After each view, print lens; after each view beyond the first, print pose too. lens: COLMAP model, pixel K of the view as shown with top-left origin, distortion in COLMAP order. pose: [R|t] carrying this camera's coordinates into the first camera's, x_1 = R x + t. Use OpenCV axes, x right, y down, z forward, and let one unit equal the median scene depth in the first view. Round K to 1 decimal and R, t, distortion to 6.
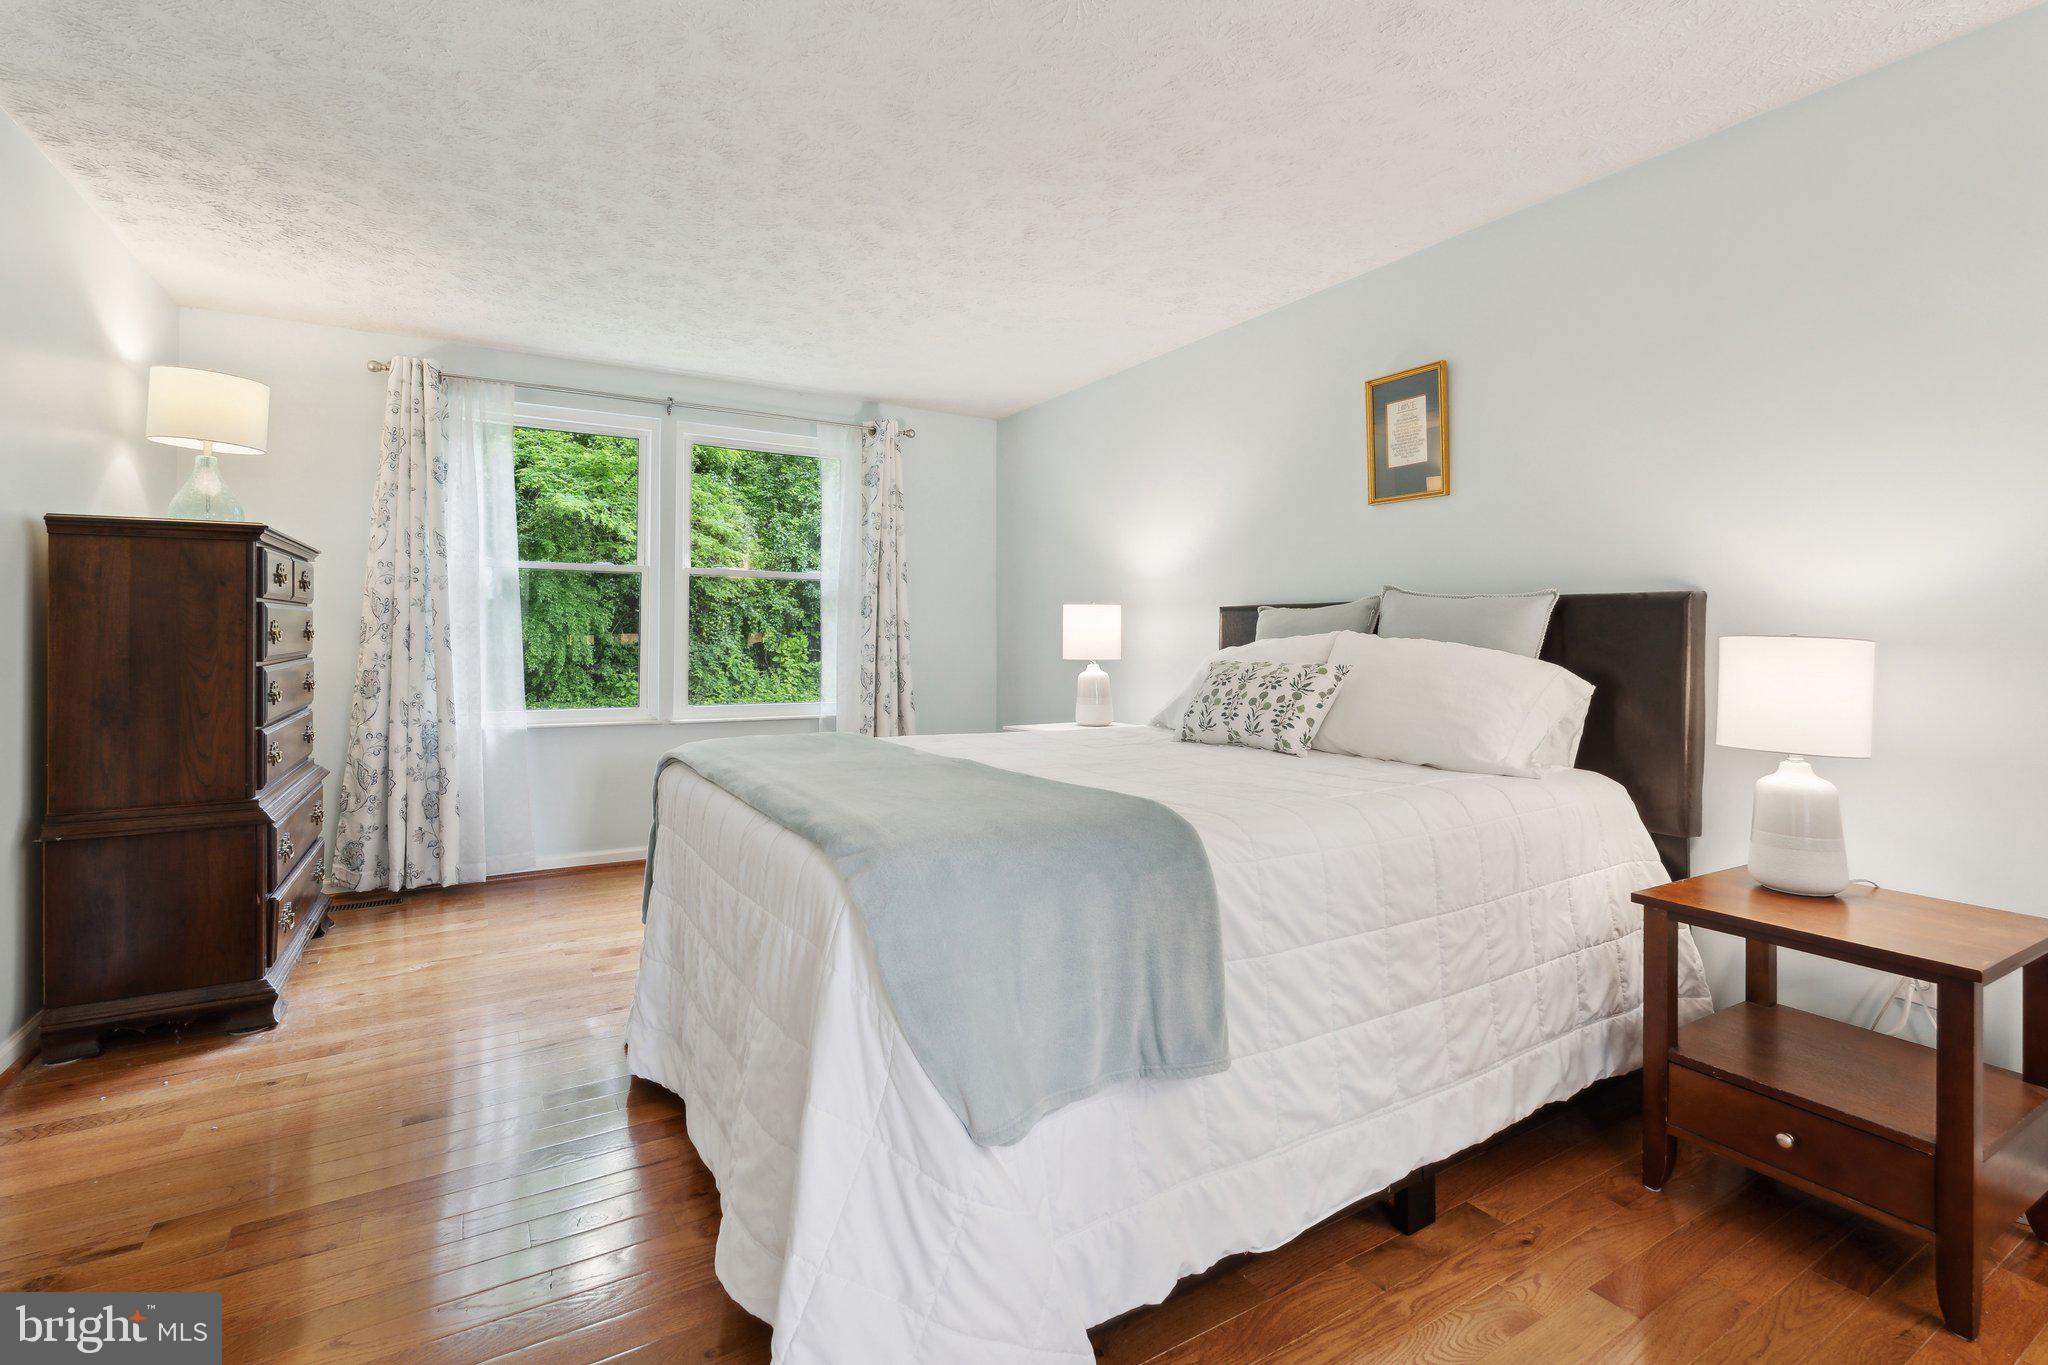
lens RADIAL K [[917.4, 0, 1029.1], [0, 917.4, 625.8], [0, 0, 1]] dist [-0.010167, -0.000020]
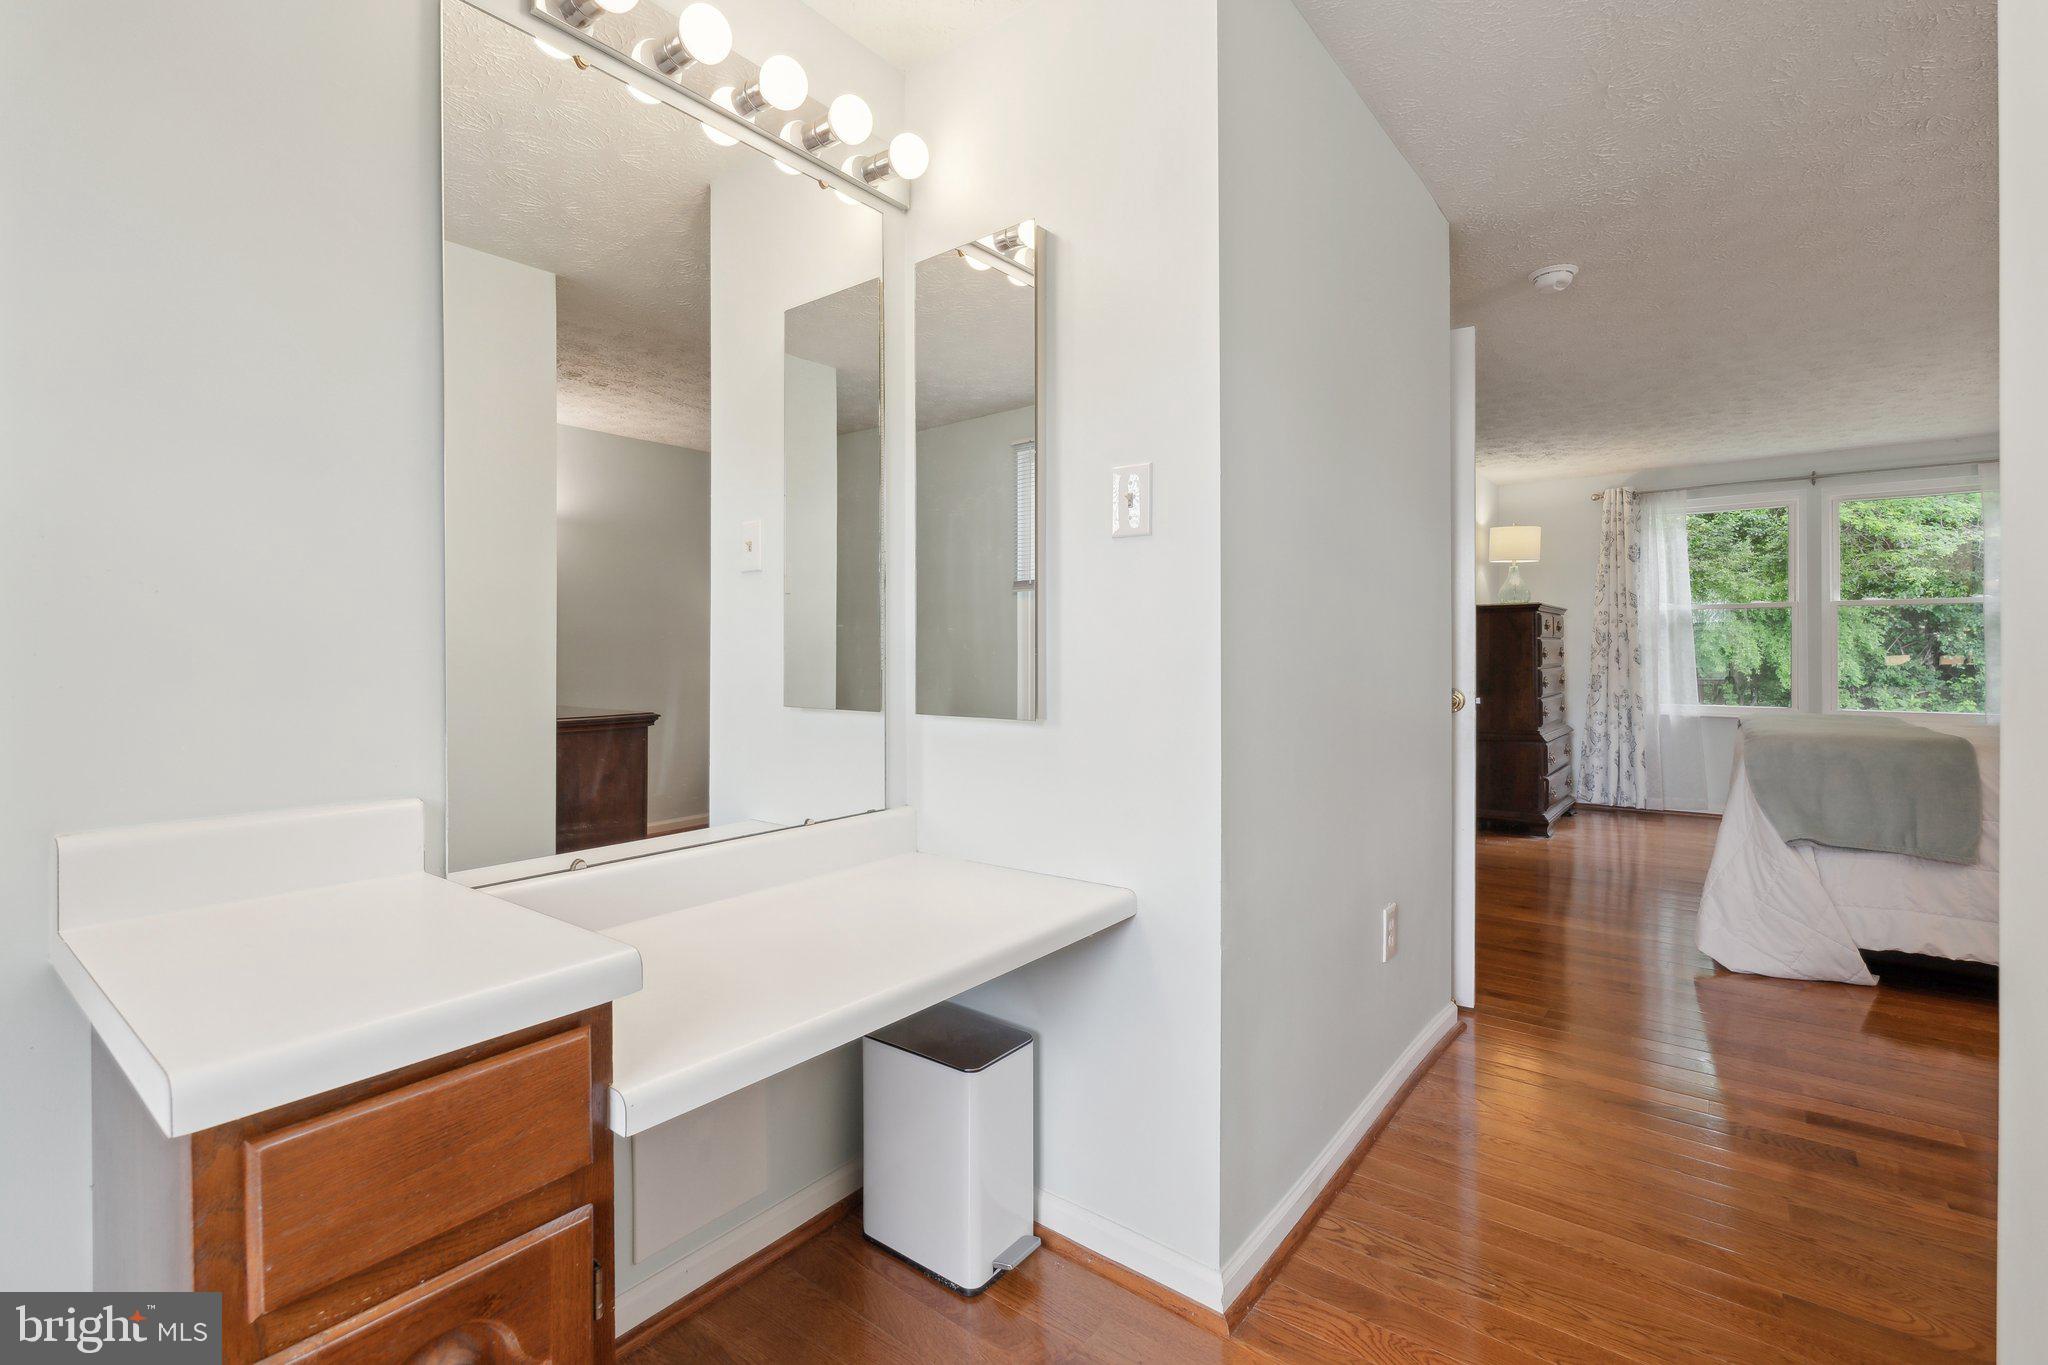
lens RADIAL K [[914.2, 0, 1013.8], [0, 914.2, 661.6], [0, 0, 1]] dist [-0.003299, -0.000080]
pose [[0.342138, -0.005492, -0.939634, 0.521693], [0.018683, 0.999825, 0.000960, 0.001426], [0.939464, -0.017884, 0.342181, -0.623065]]
